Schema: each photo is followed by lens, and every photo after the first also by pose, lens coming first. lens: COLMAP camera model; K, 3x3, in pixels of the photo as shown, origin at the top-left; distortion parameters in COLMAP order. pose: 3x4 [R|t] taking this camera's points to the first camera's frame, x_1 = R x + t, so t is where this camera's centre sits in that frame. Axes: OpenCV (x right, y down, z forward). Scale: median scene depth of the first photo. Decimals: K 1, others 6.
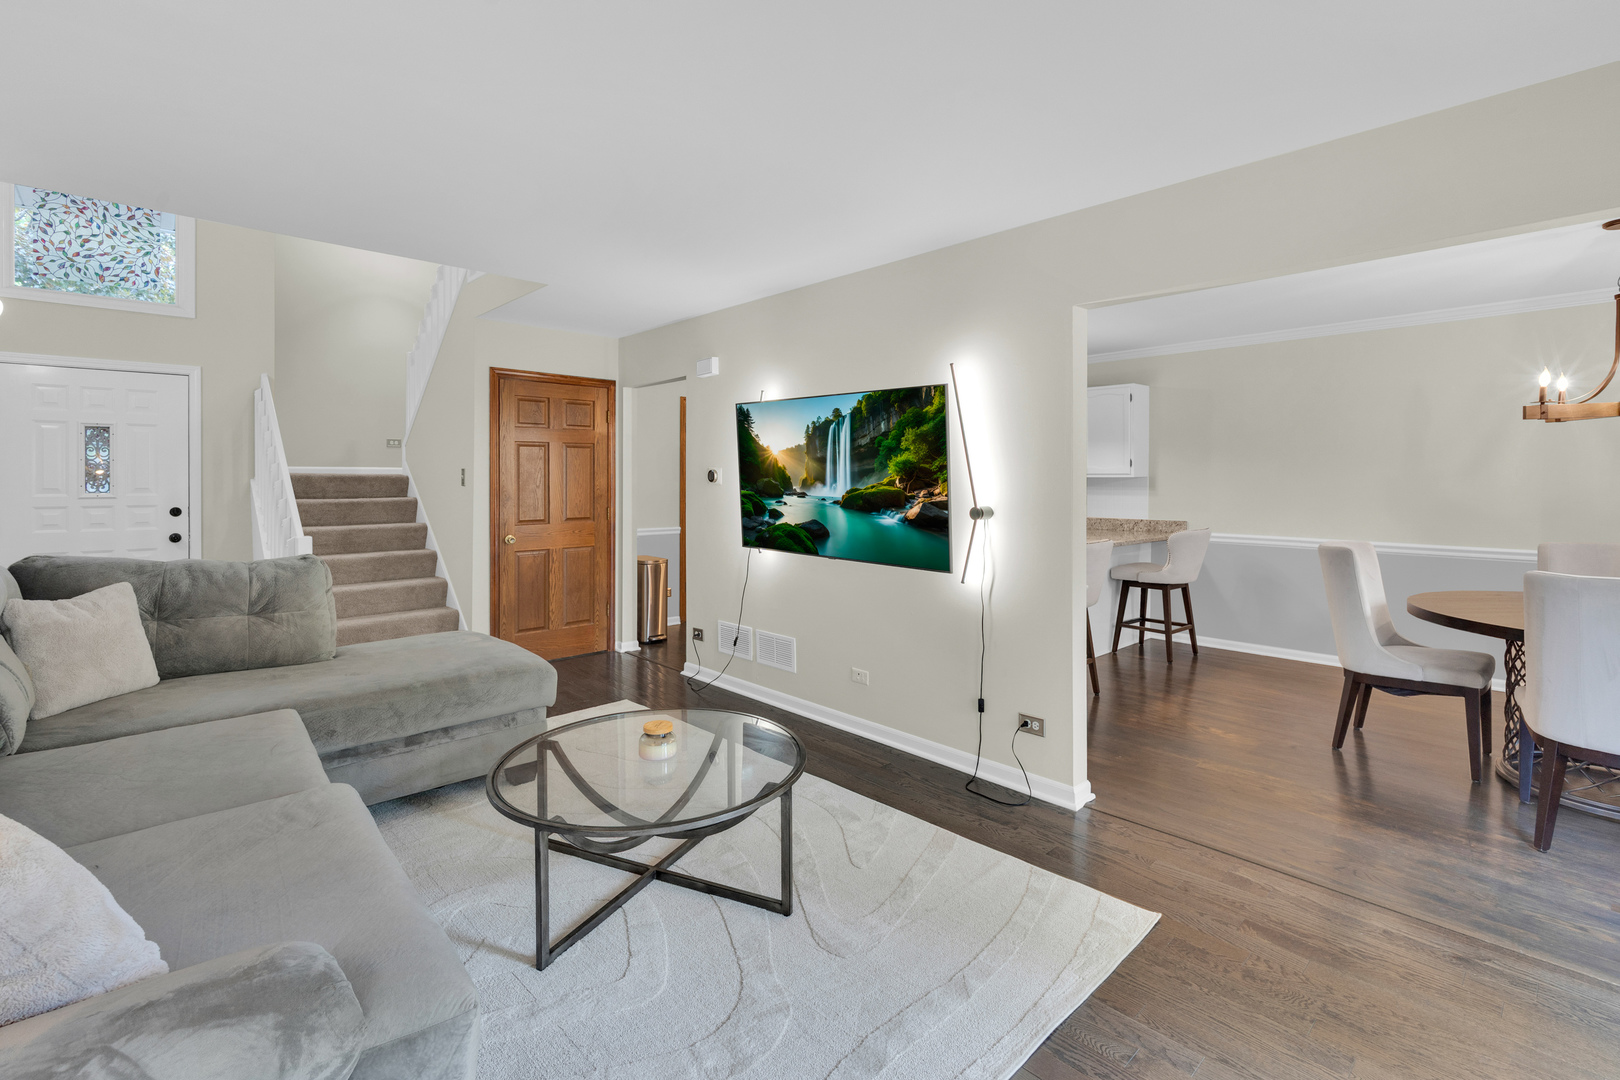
lens RADIAL K [[746.1, 0, 816.0], [0, 746.1, 482.7], [0, 0, 1]] dist [0.000173, -0.000094]
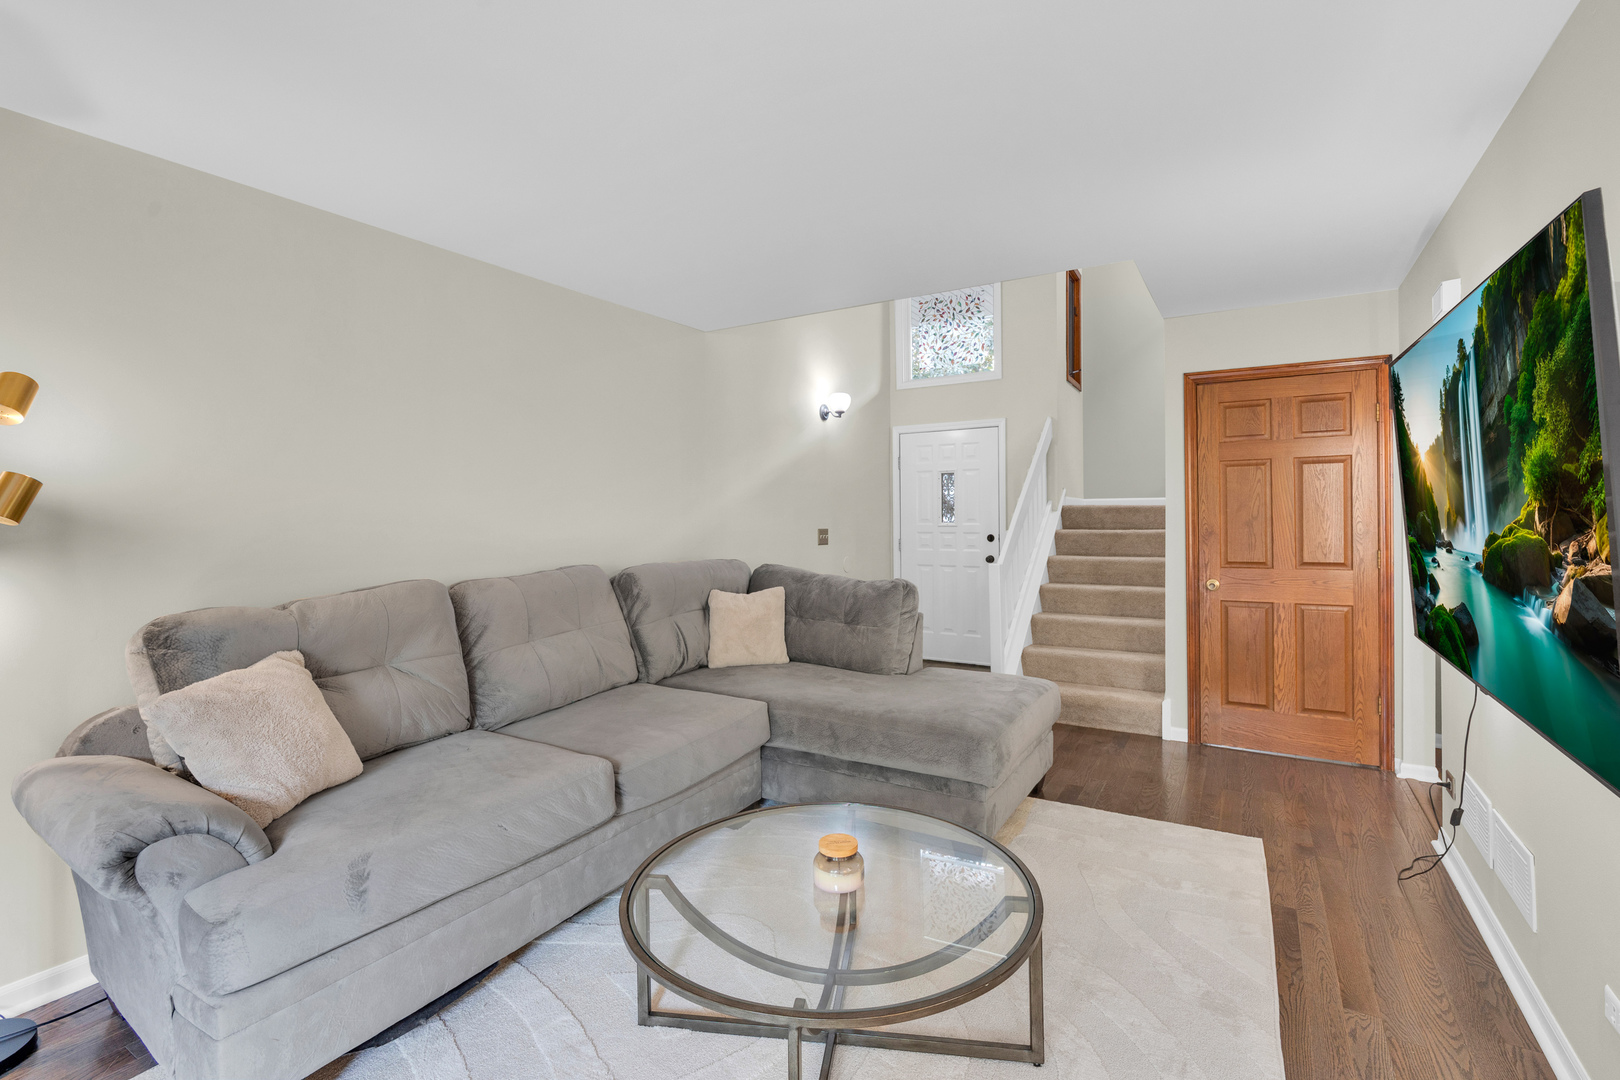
lens RADIAL K [[738.5, 0, 810.5], [0, 738.5, 518.5], [0, 0, 1]] dist [0.001101, 0.000057]
pose [[0.257295, 0.004592, -0.966322, 0.256860], [0.006708, 0.999956, 0.006538, -0.003159], [0.966310, -0.008165, 0.257253, 0.405349]]
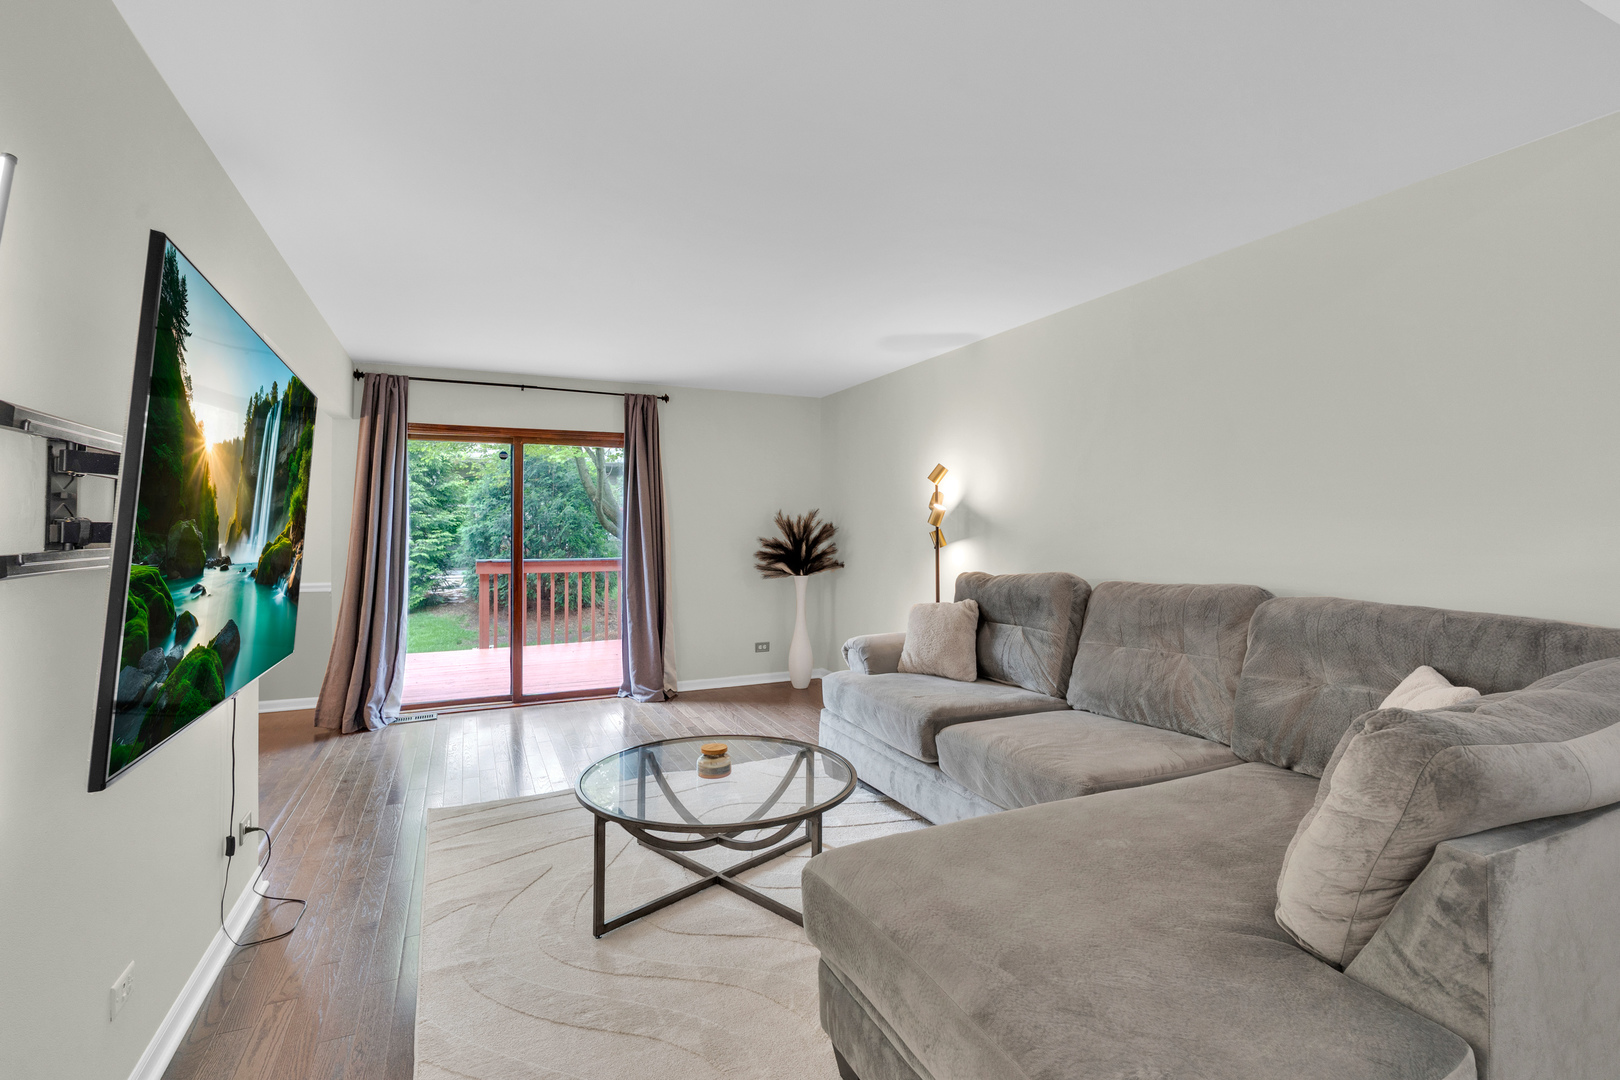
lens RADIAL K [[741.8, 0, 833.0], [0, 741.8, 566.8], [0, 0, 1]] dist [0.000689, 0.000038]
pose [[-0.949501, -0.003951, 0.313739, -0.346948], [0.009795, 0.999060, 0.042225, 0.005583], [-0.313611, 0.043165, -0.948570, 1.008260]]
